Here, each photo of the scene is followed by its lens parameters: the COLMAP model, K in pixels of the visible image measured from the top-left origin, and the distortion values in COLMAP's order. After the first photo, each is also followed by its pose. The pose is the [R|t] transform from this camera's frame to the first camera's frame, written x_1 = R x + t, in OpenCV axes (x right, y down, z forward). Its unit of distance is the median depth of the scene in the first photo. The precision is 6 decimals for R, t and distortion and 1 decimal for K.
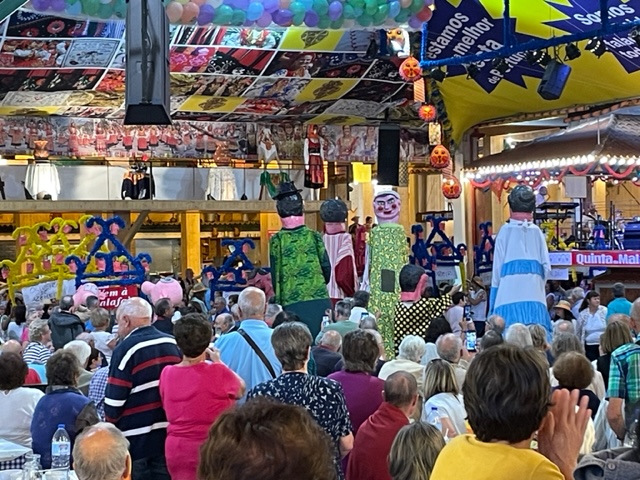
lens RADIAL K [[1519.6, 0, 348.3], [0, 1519.6, 250.7], [0, 0, 1]] dist [0.146723, 0.000000]
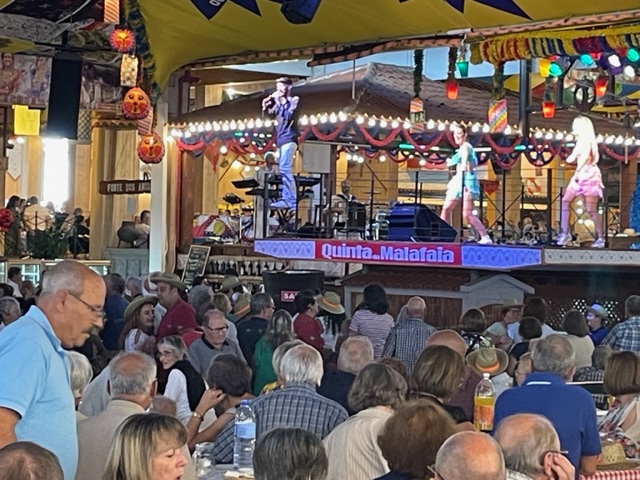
lens RADIAL K [[1863.4, 0, 323.7], [0, 1863.4, 237.6], [0, 0, 1]] dist [0.064211, 0.000000]
pose [[0.985050, 0.045917, 0.166037, 0.003736], [-0.044965, 0.998943, -0.009491, 0.006521], [-0.166298, 0.001883, 0.986074, 0.116370]]
